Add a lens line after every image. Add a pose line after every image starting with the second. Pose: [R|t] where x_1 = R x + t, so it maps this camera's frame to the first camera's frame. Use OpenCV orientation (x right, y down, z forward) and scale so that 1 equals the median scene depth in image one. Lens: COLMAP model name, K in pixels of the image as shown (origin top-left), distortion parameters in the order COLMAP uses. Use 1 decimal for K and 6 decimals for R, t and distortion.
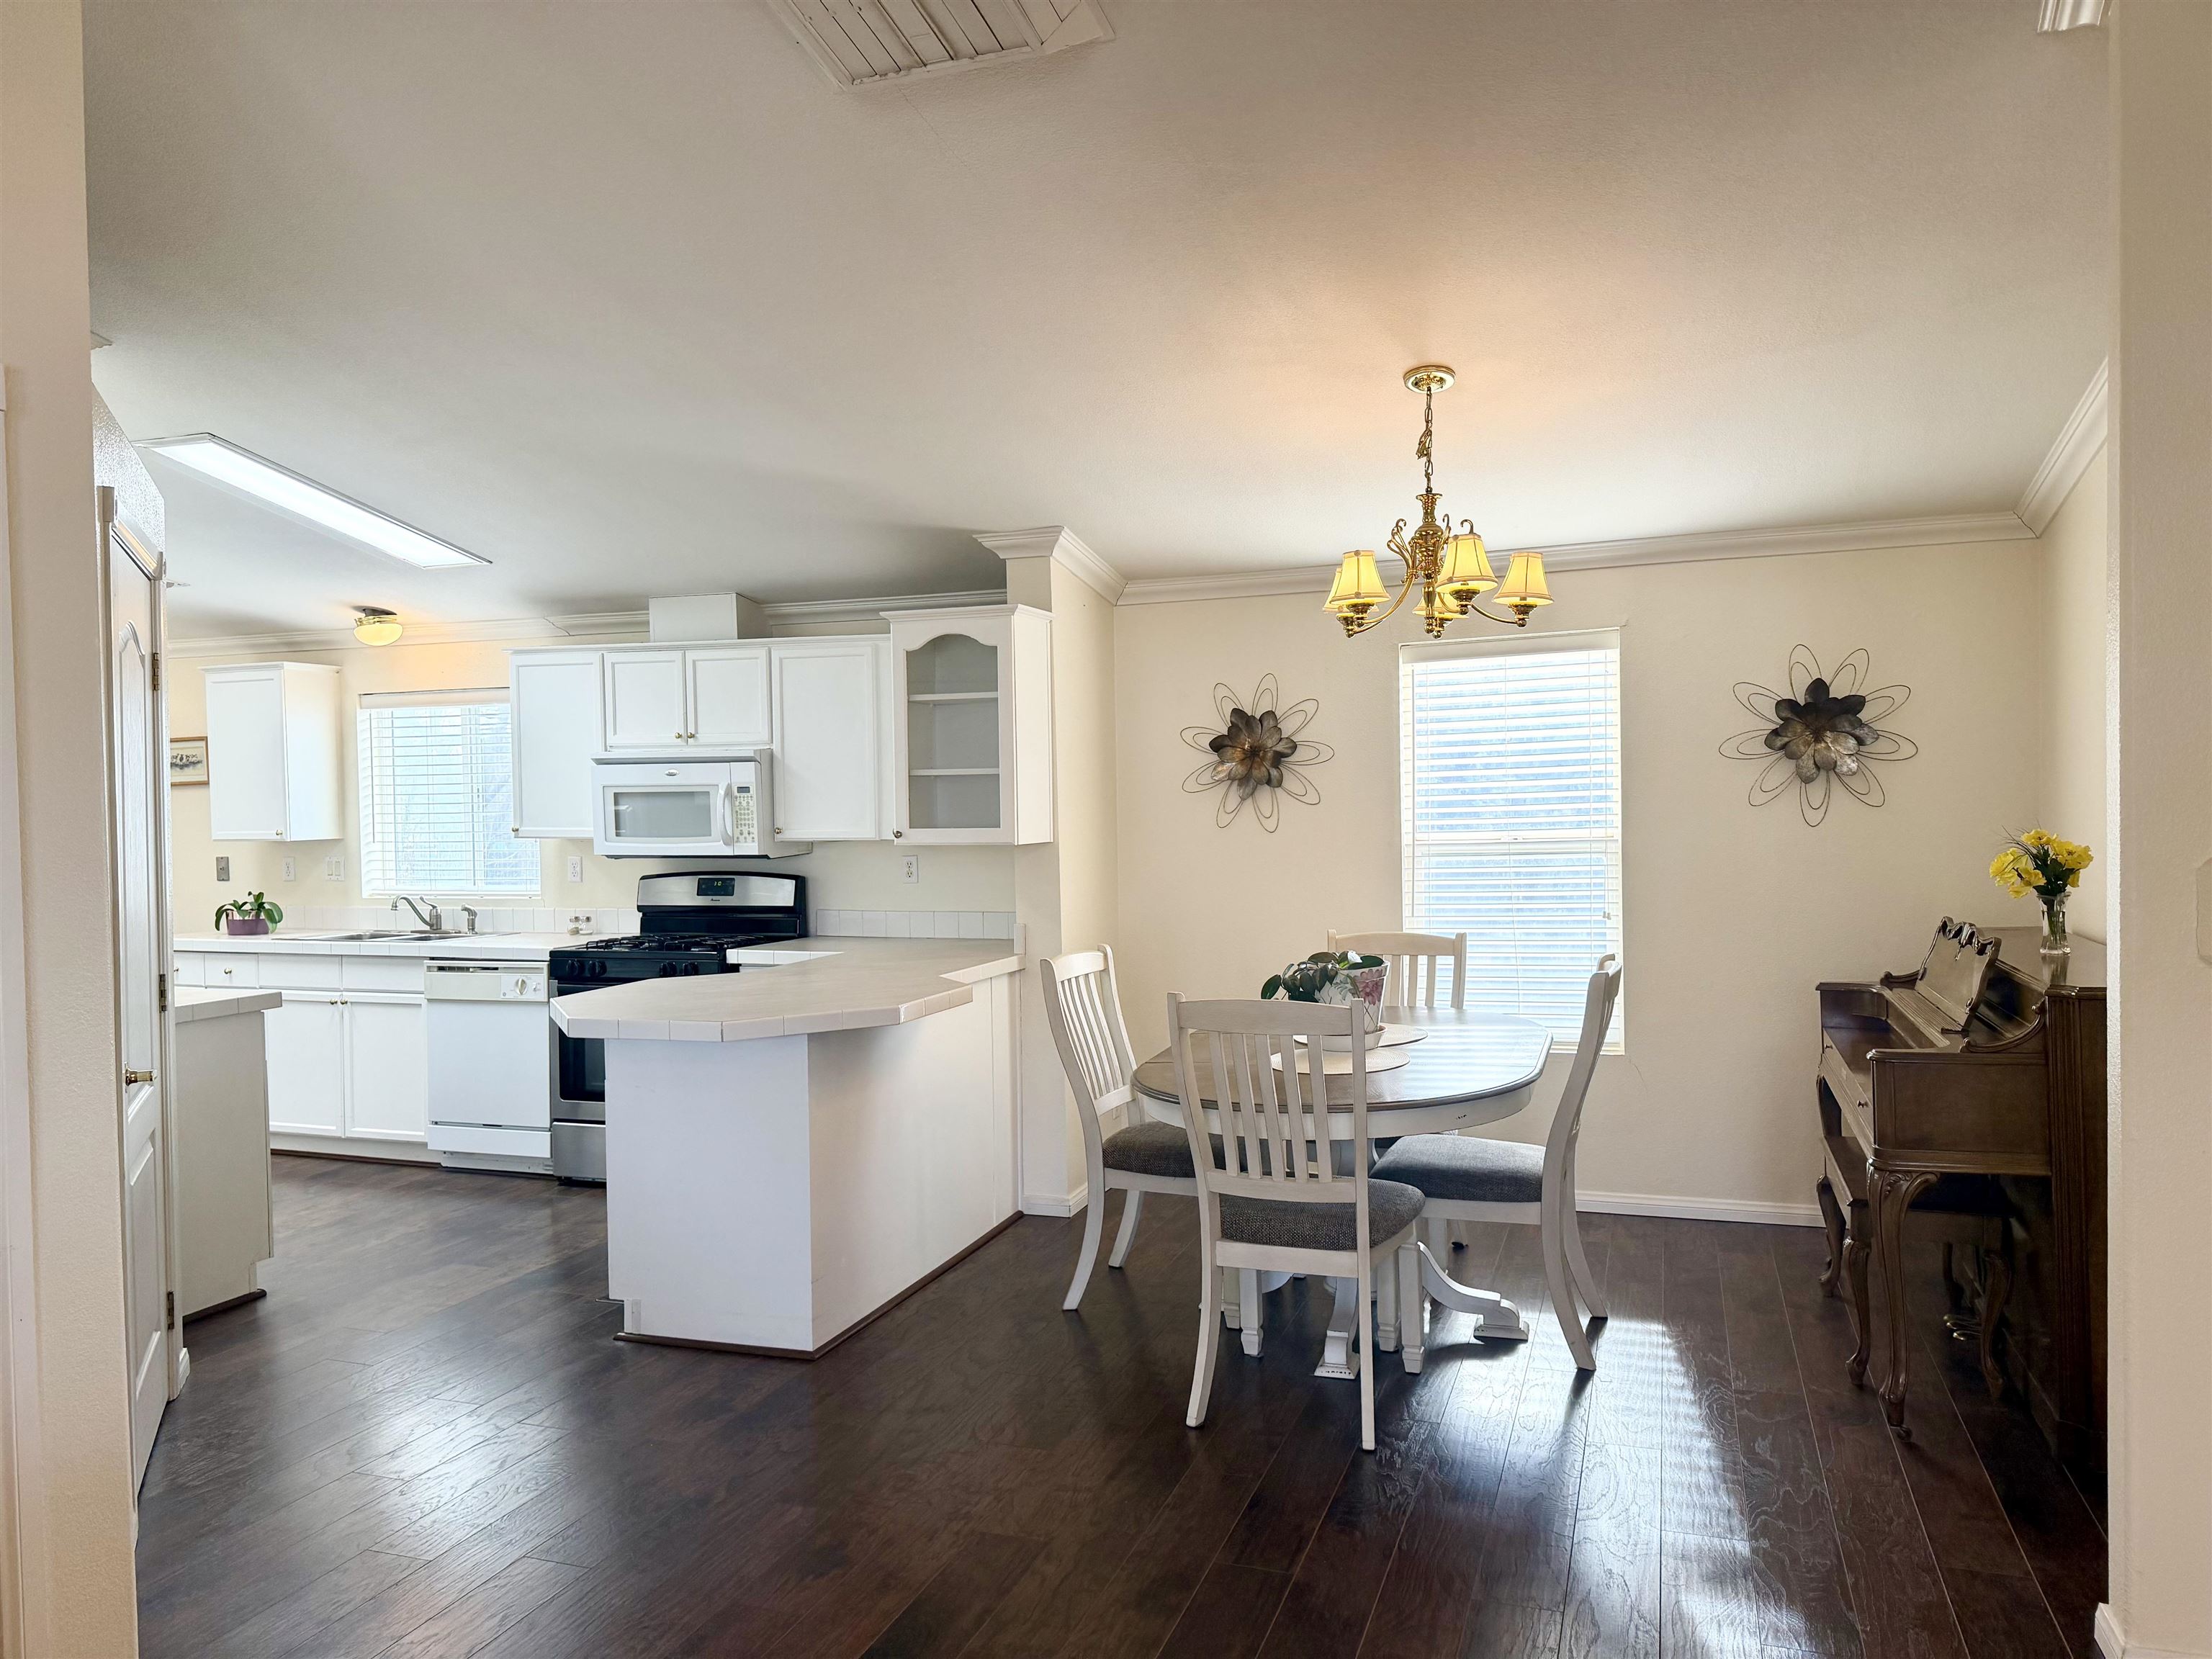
lens RADIAL K [[1528.3, 0, 1098.5], [0, 1528.3, 842.1], [0, 0, 1]] dist [0.039438, -0.040632]
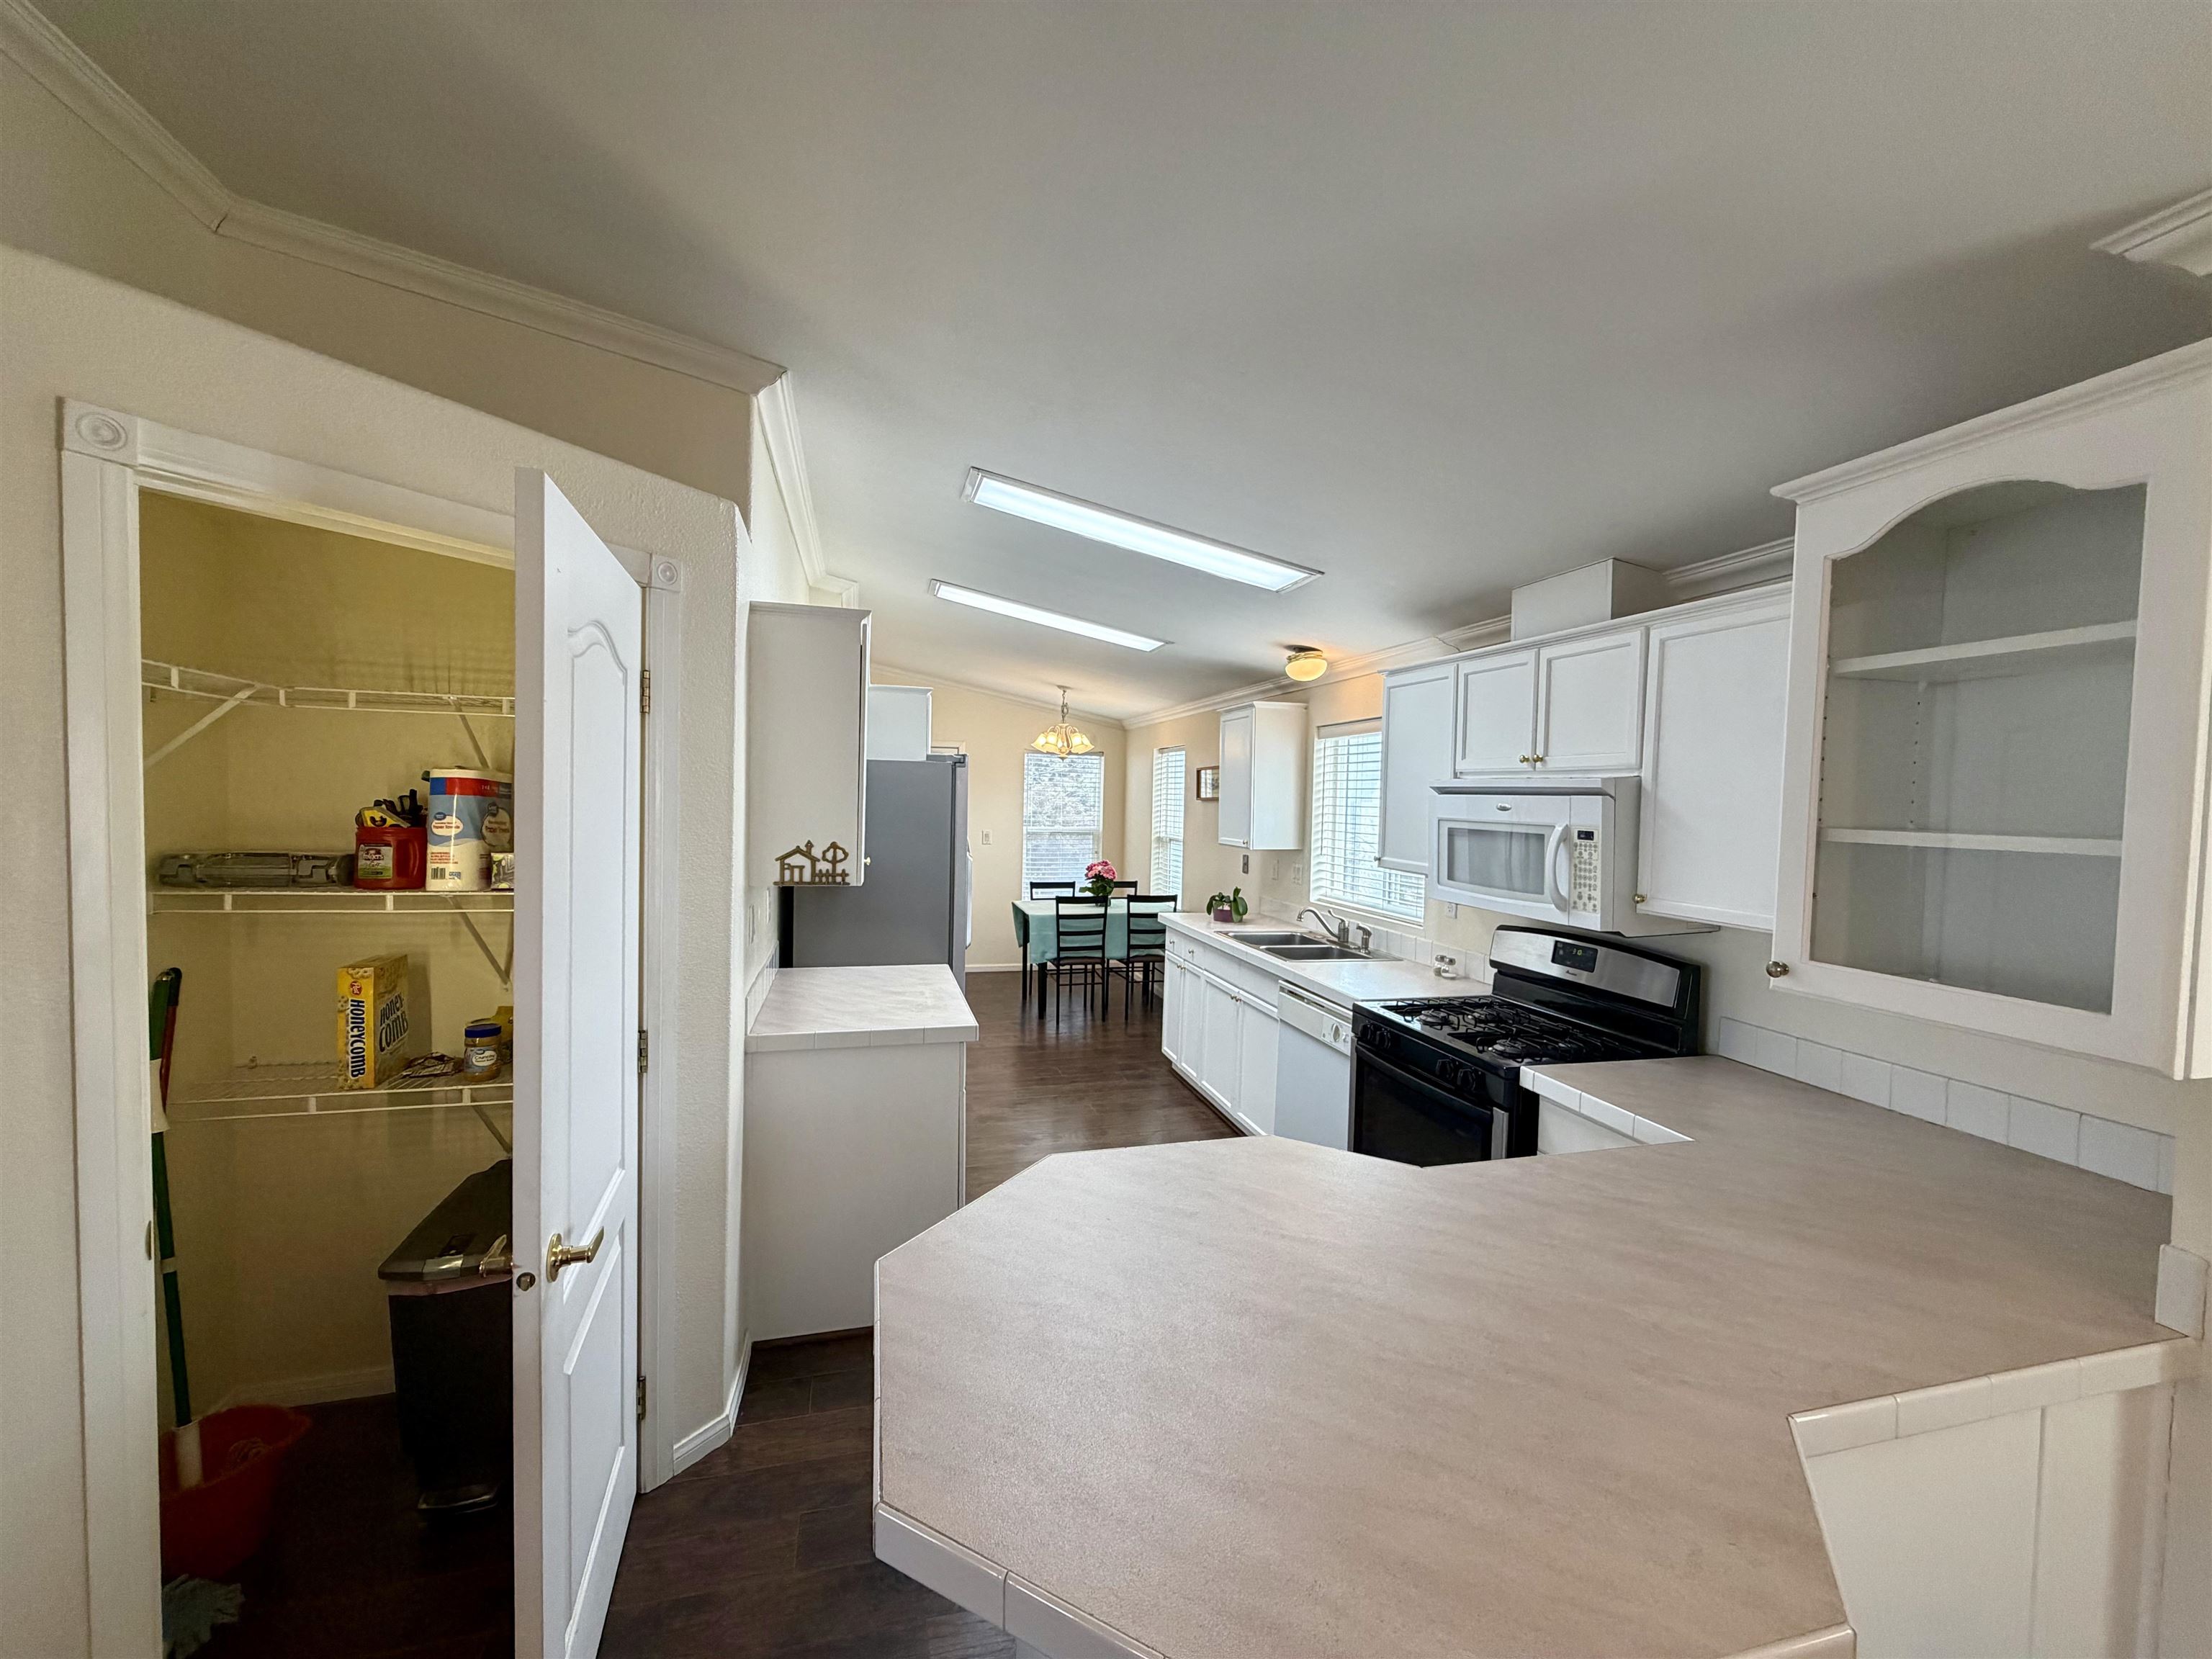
lens RADIAL K [[878.6, 0, 1111.1], [0, 878.6, 831.6], [0, 0, 1]] dist [0.002699, 0.001010]
pose [[0.567219, 0.057585, -0.821551, -0.024894], [-0.049245, 0.998139, 0.035963, -0.038236], [0.822093, 0.020058, 0.568999, 0.573972]]
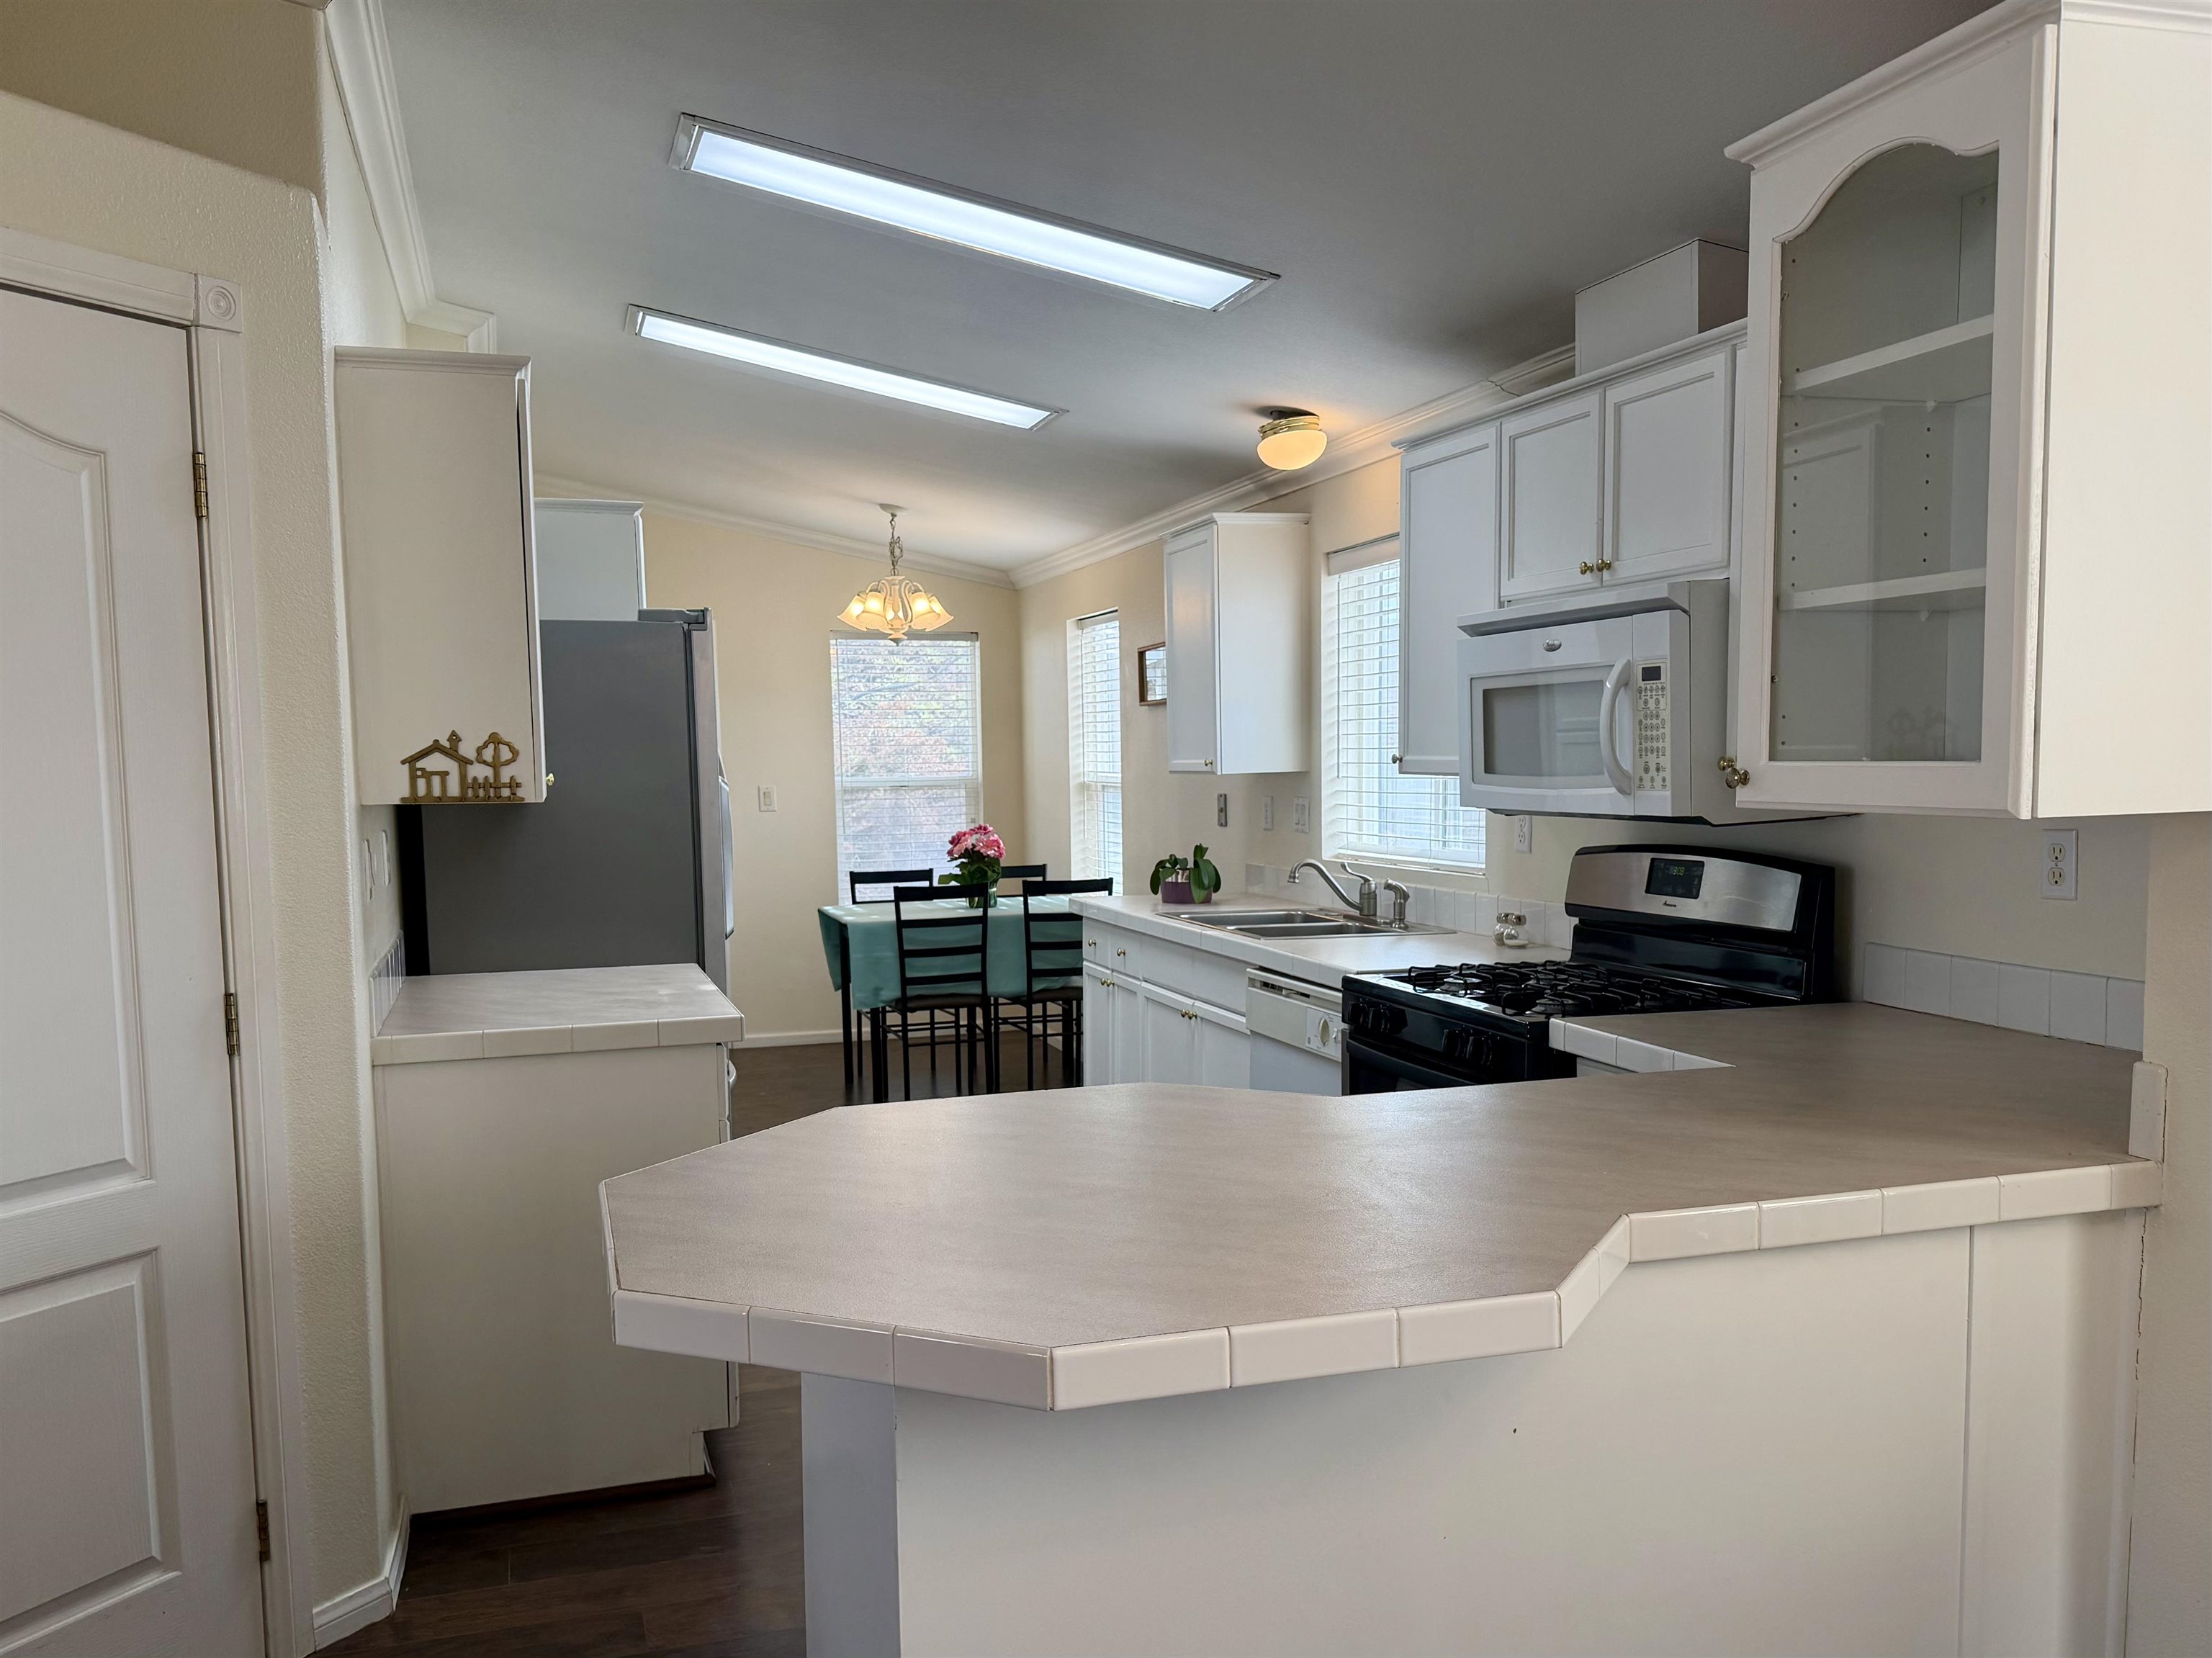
lens RADIAL K [[1770.6, 0, 1109.4], [0, 1770.6, 929.5], [0, 0, 1]] dist [0.073037, -0.096213]
pose [[0.603072, 0.082237, -0.793437, 0.097172], [-0.011117, 0.995441, 0.094724, -0.006443], [0.797610, -0.048305, 0.601237, 0.526488]]
